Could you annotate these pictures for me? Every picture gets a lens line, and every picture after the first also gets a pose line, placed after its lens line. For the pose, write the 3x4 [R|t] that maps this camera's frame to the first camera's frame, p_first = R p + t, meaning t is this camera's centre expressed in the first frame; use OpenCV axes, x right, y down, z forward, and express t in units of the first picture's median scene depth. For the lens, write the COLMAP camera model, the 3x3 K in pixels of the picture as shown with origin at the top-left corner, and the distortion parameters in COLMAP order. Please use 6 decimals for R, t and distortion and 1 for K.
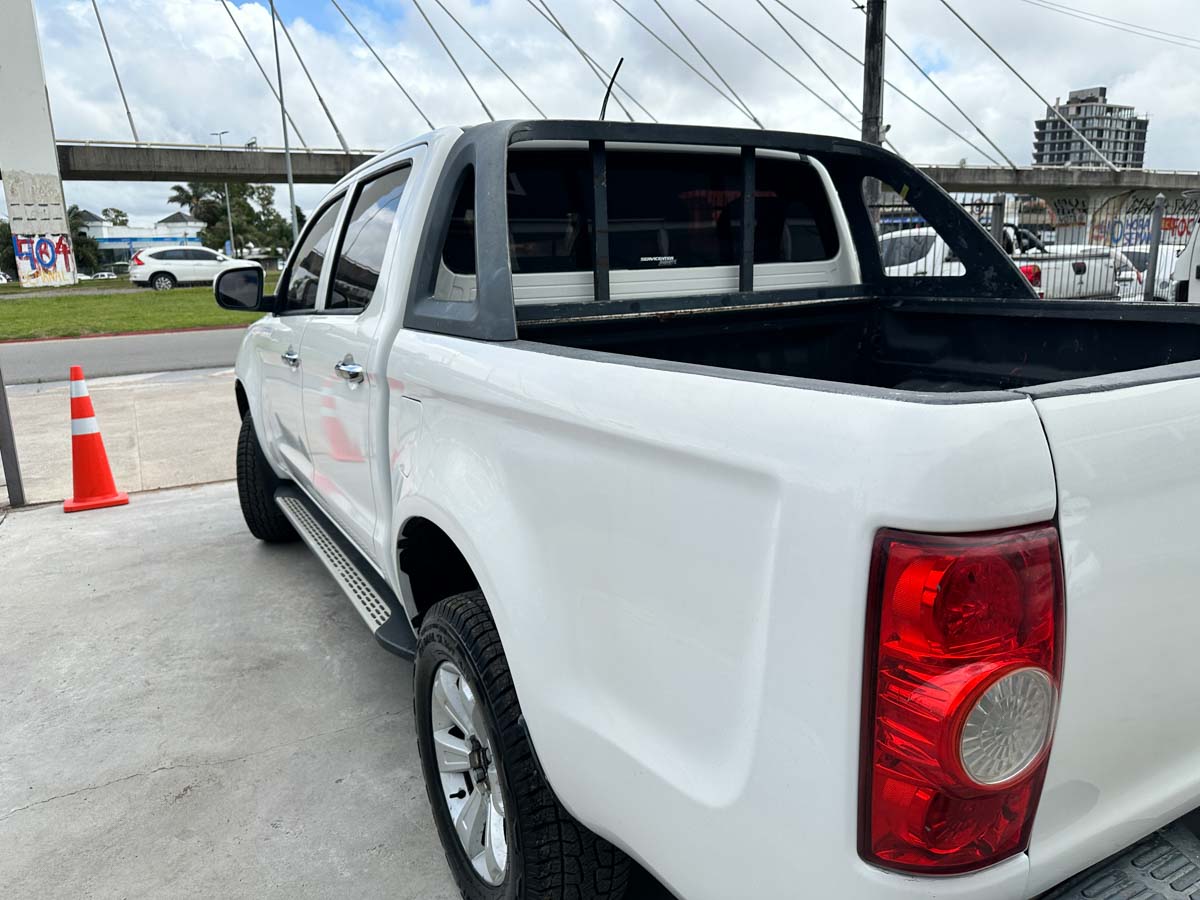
lens RADIAL K [[843.9, 0, 600.0], [0, 843.9, 450.0], [0, 0, 1]] dist [0.018584, -0.019216]
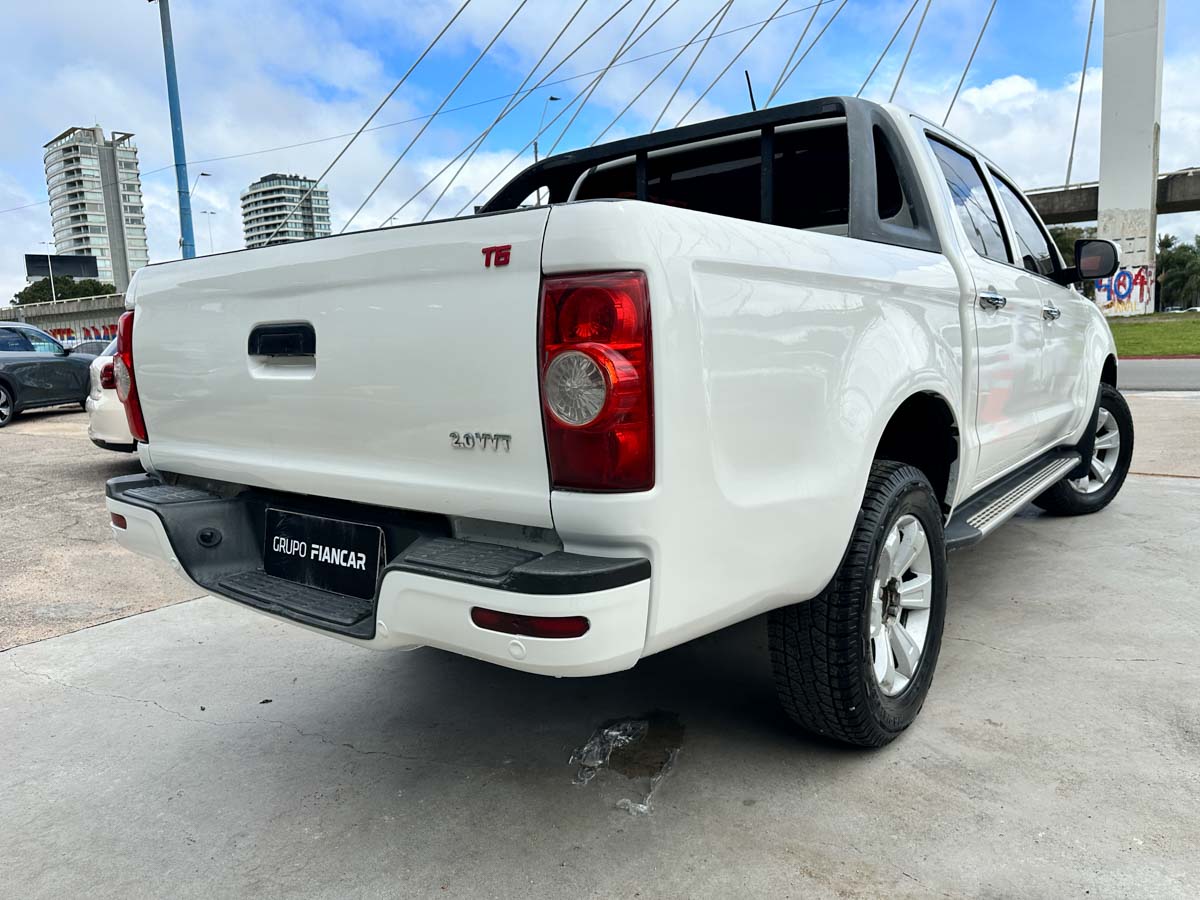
lens RADIAL K [[848.5, 0, 608.1], [0, 848.5, 446.8], [0, 0, 1]] dist [0.005468, -0.004504]
pose [[0.410427, 0.139926, -0.901094, 0.966219], [-0.178186, 0.981415, 0.071239, 0.012407], [0.894315, 0.131324, 0.427732, 0.325601]]
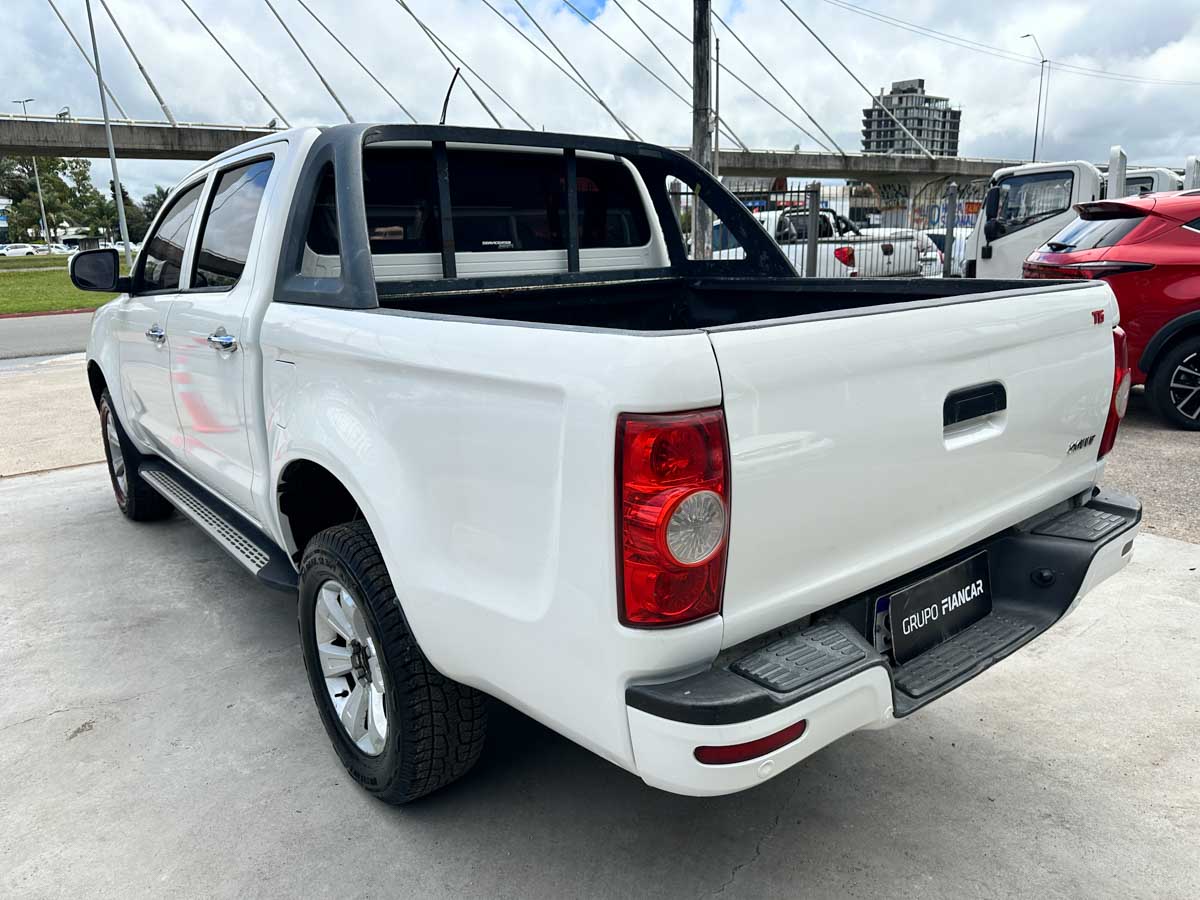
lens RADIAL K [[850.0, 0, 592.3], [0, 850.0, 454.6], [0, 0, 1]] dist [0.045106, -0.059576]
pose [[0.987709, -0.037584, 0.151715, 0.007048], [0.033976, 0.999076, 0.026304, 0.033190], [-0.152563, -0.020826, 0.988074, -0.157721]]
